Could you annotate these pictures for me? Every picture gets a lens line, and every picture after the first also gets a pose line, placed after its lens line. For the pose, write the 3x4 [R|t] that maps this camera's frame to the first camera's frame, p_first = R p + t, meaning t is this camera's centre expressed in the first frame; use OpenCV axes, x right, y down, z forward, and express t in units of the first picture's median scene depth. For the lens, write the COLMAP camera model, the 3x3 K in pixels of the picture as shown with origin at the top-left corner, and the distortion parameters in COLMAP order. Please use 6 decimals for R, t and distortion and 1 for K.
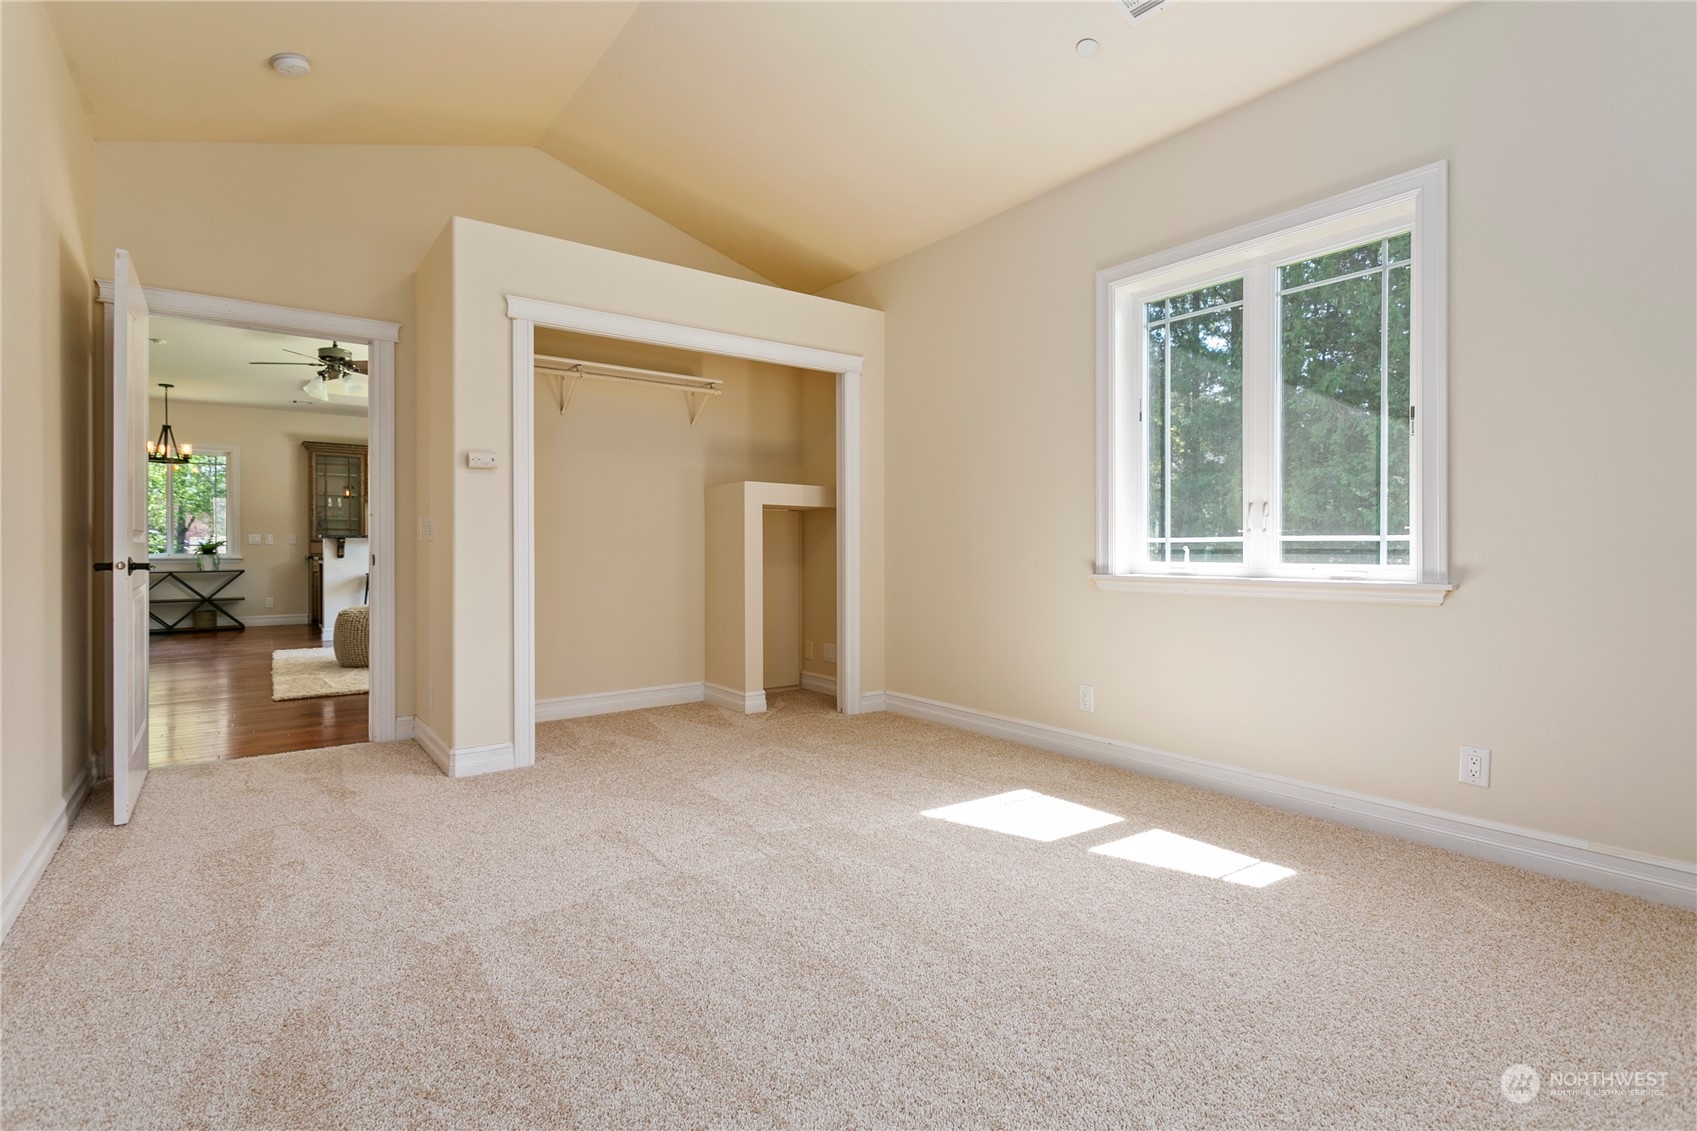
lens RADIAL K [[808.5, 0, 833.7], [0, 808.5, 549.6], [0, 0, 1]] dist [0.000132, 0.001807]
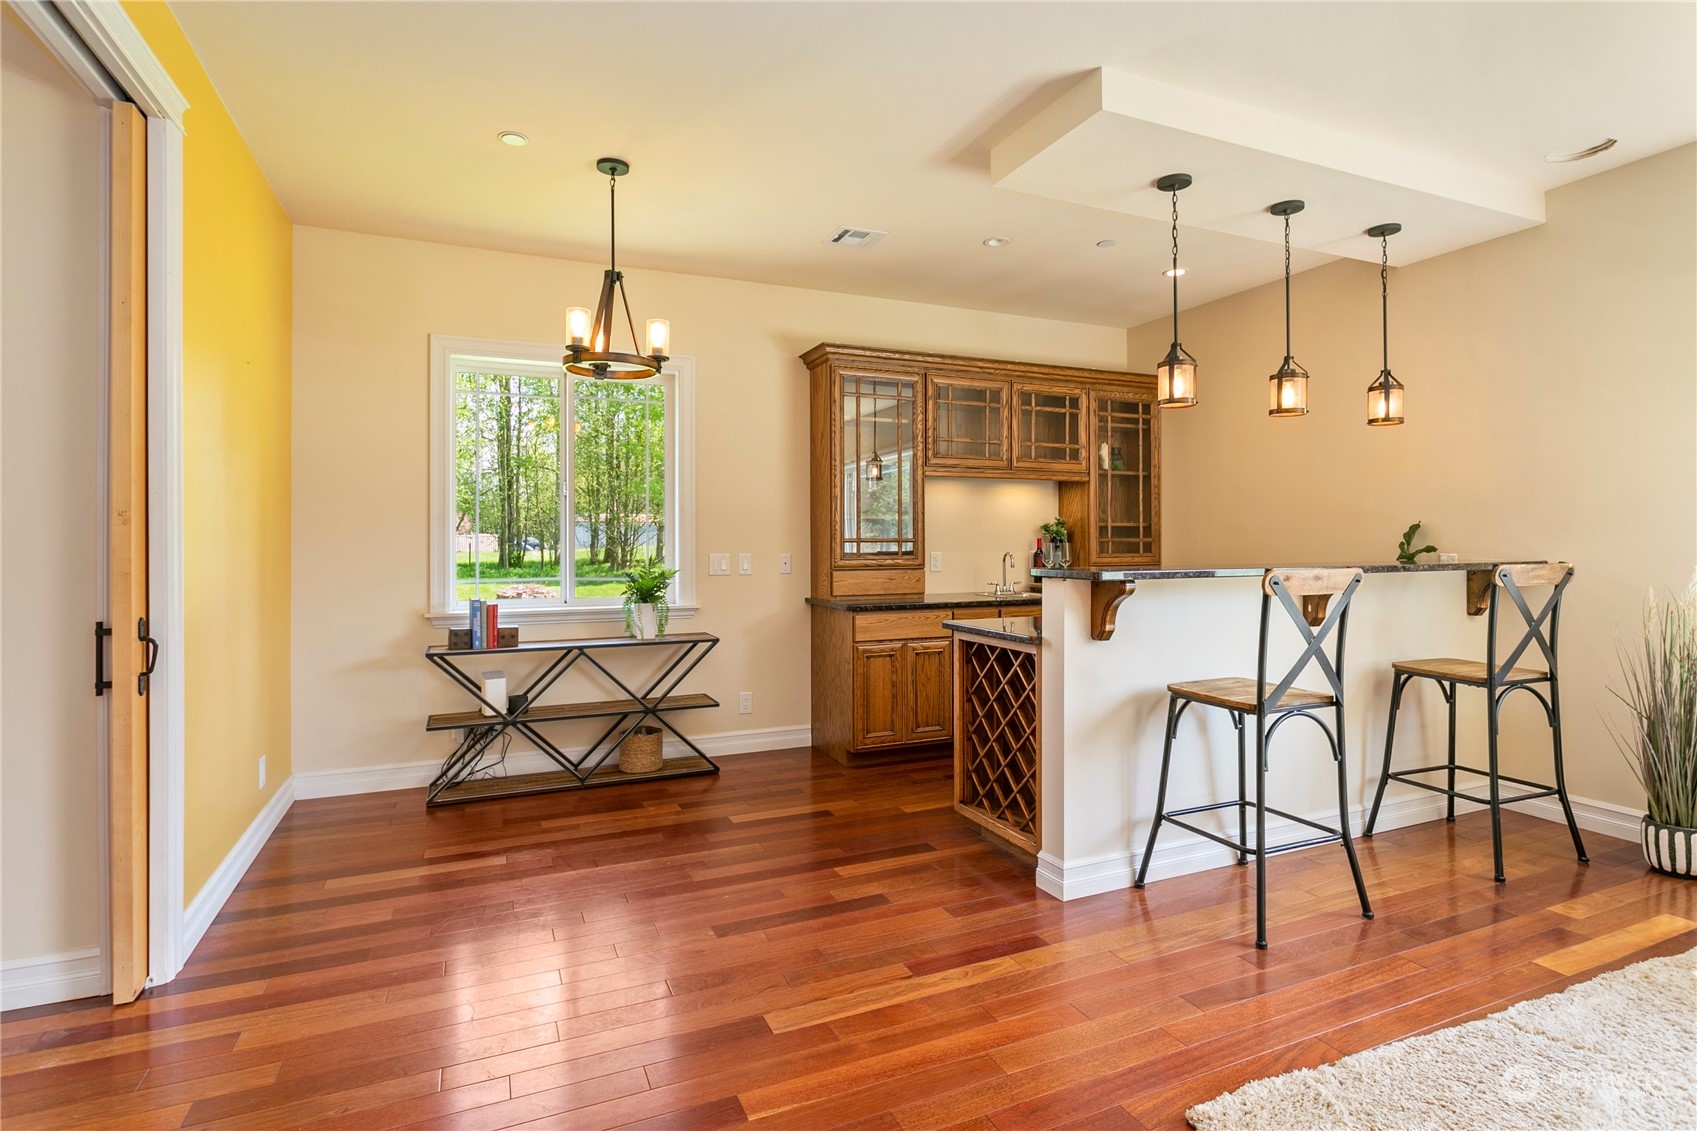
lens RADIAL K [[840.9, 0, 850.7], [0, 840.9, 547.3], [0, 0, 1]] dist [-0.021755, 0.002982]
pose [[0.975474, 0.001714, -0.220107, -0.554686], [-0.001296, 0.999997, 0.002044, -0.024155], [0.220110, -0.001709, 0.975474, 0.568117]]
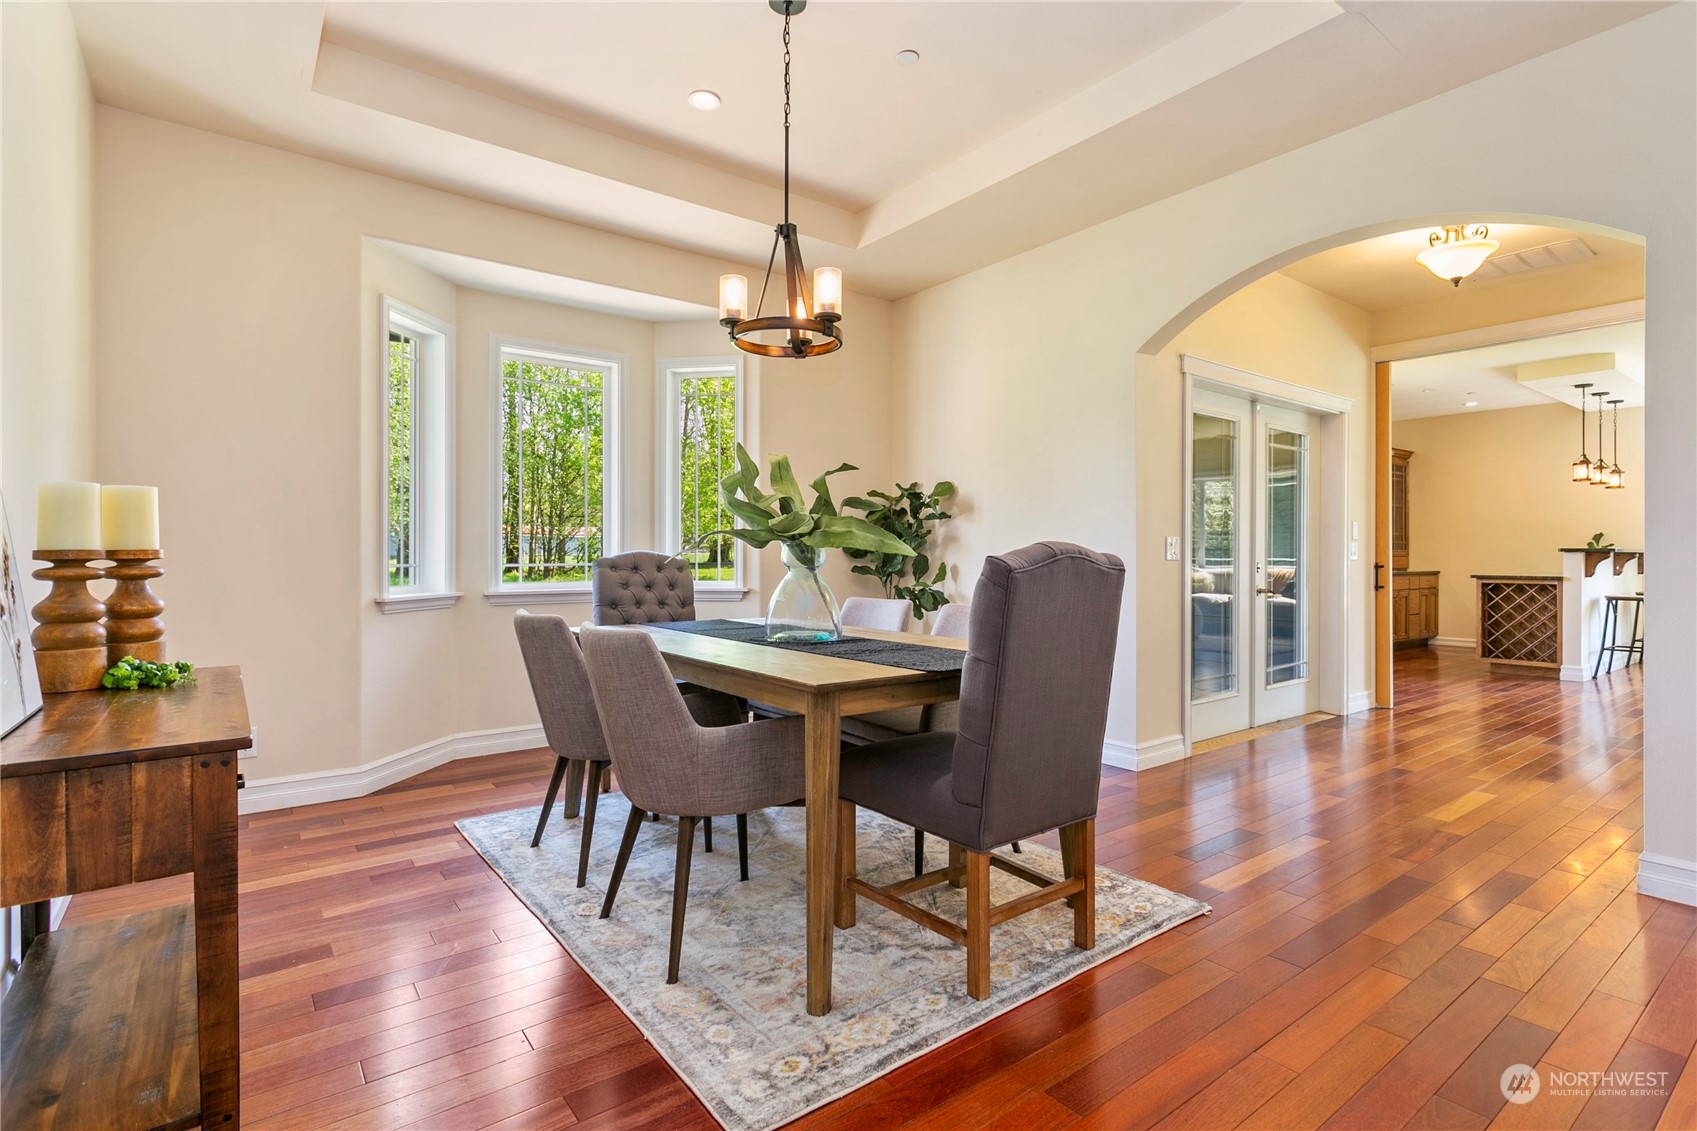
lens RADIAL K [[808.5, 0, 857.0], [0, 808.5, 562.0], [0, 0, 1]] dist [0.000132, 0.001807]
pose [[0.999764, 0.006899, 0.020587, -1.179816], [-0.006976, 0.999969, 0.003678, -0.002516], [-0.020561, -0.003820, 0.999781, 0.188335]]
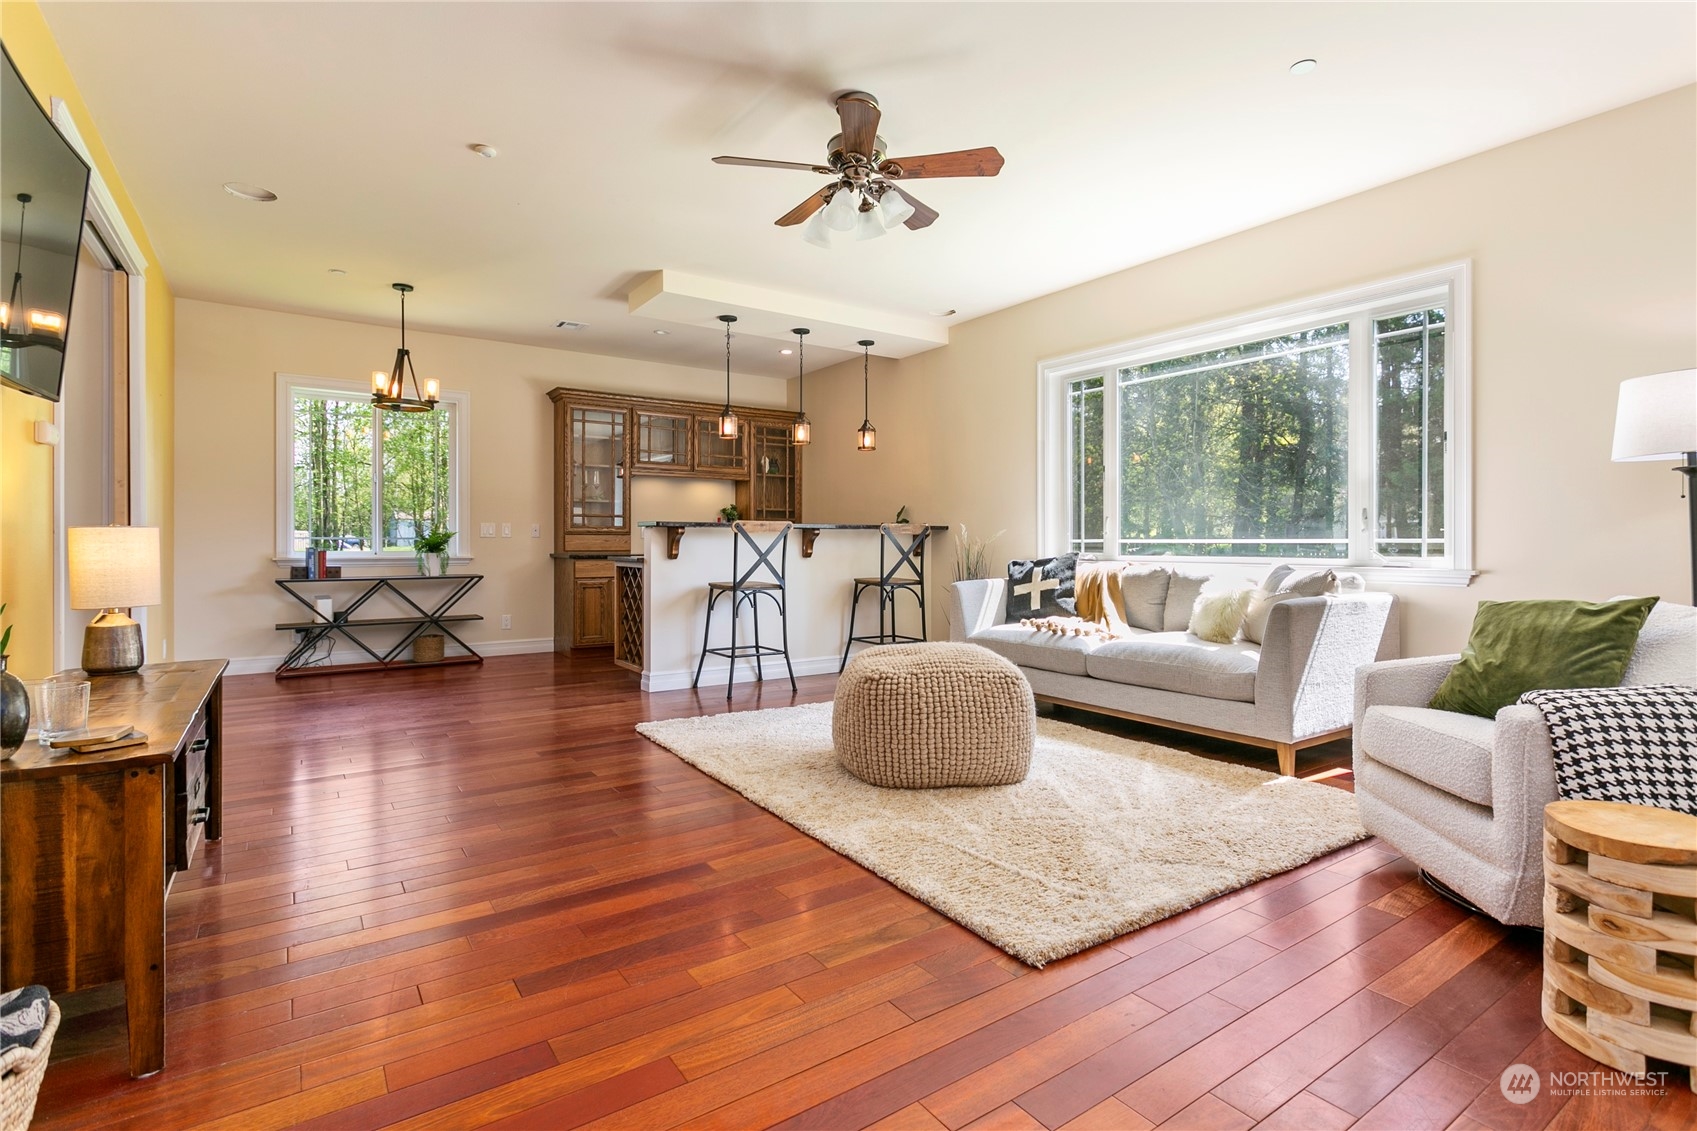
lens RADIAL K [[808.5, 0, 847.1], [0, 808.5, 552.1], [0, 0, 1]] dist [0.000132, 0.001807]
pose [[0.999399, 0.005823, -0.034181, -0.396480], [-0.005639, 0.999969, 0.005496, 0.000396], [0.034212, -0.005300, 0.999401, 0.328493]]
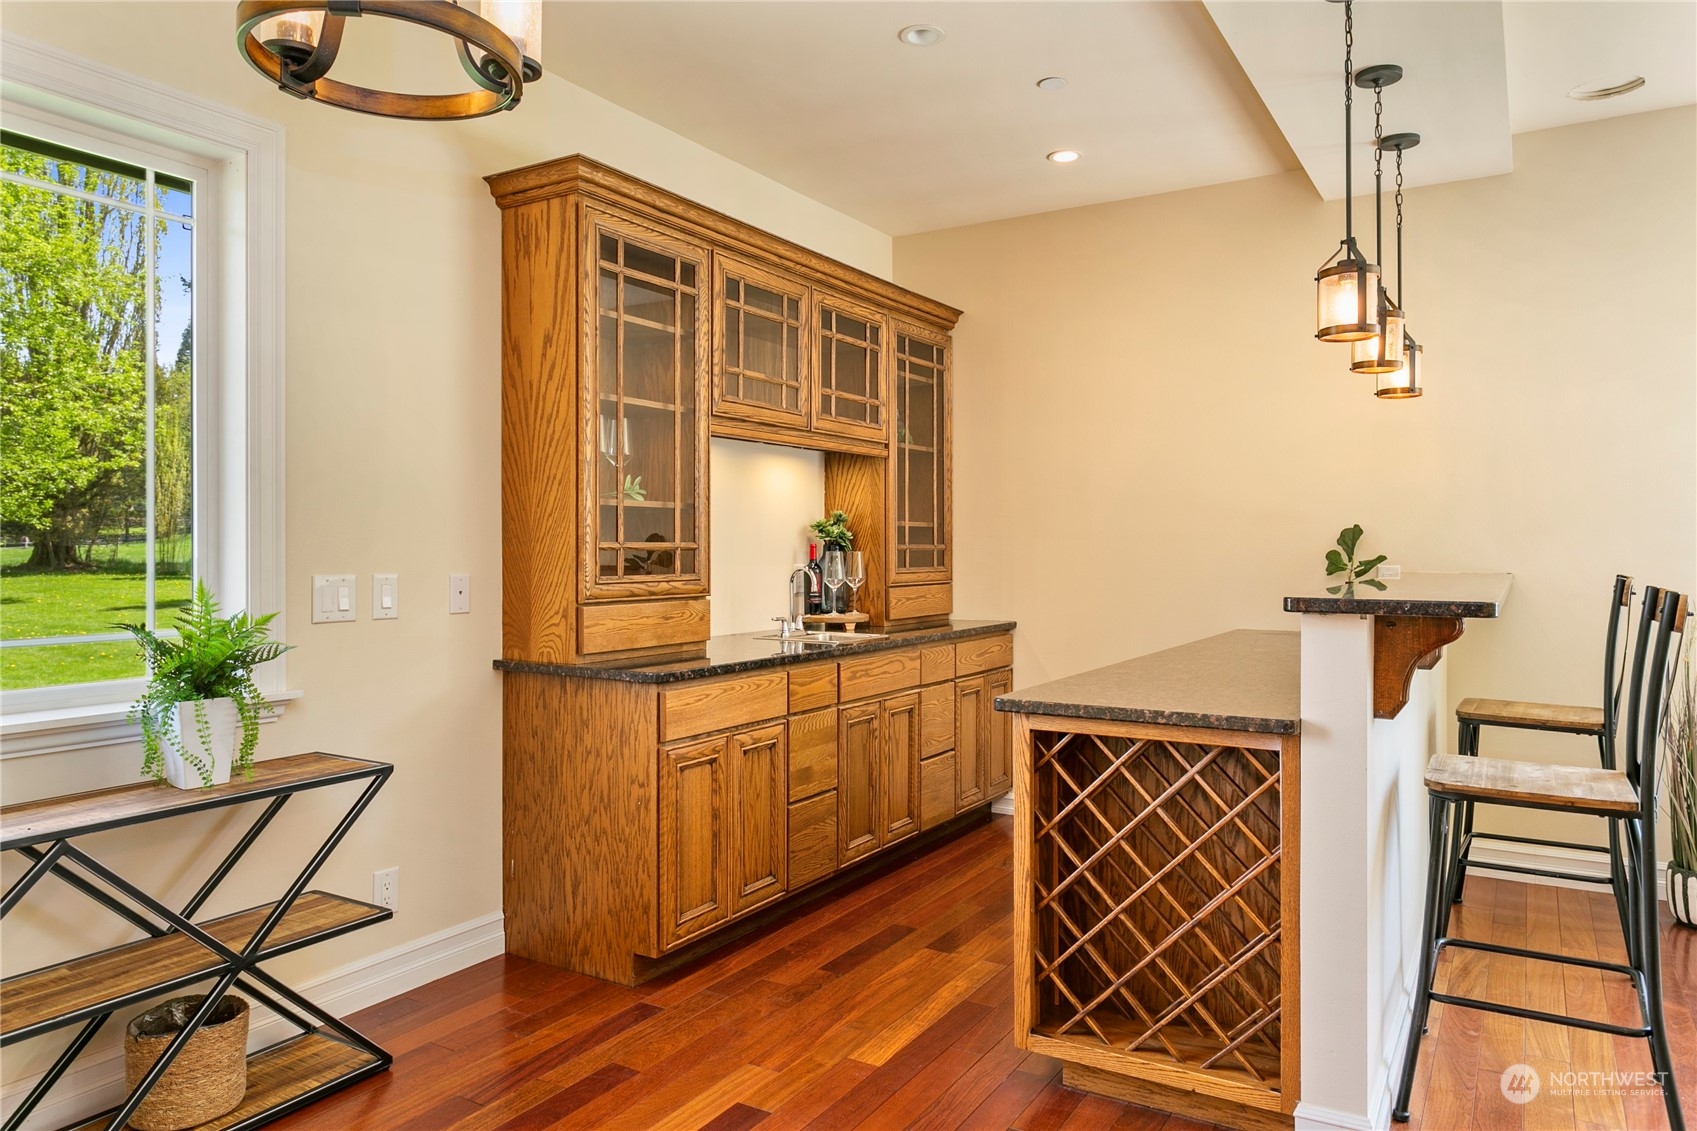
lens RADIAL K [[1117.7, 0, 842.6], [0, 1117.7, 549.5], [0, 0, 1]] dist [-0.003429, -0.002298]
pose [[0.925631, 0.002030, 0.378422, -0.724085], [-0.000573, 0.999992, -0.003962, -0.024894], [-0.378427, 0.003451, 0.925625, 0.703408]]
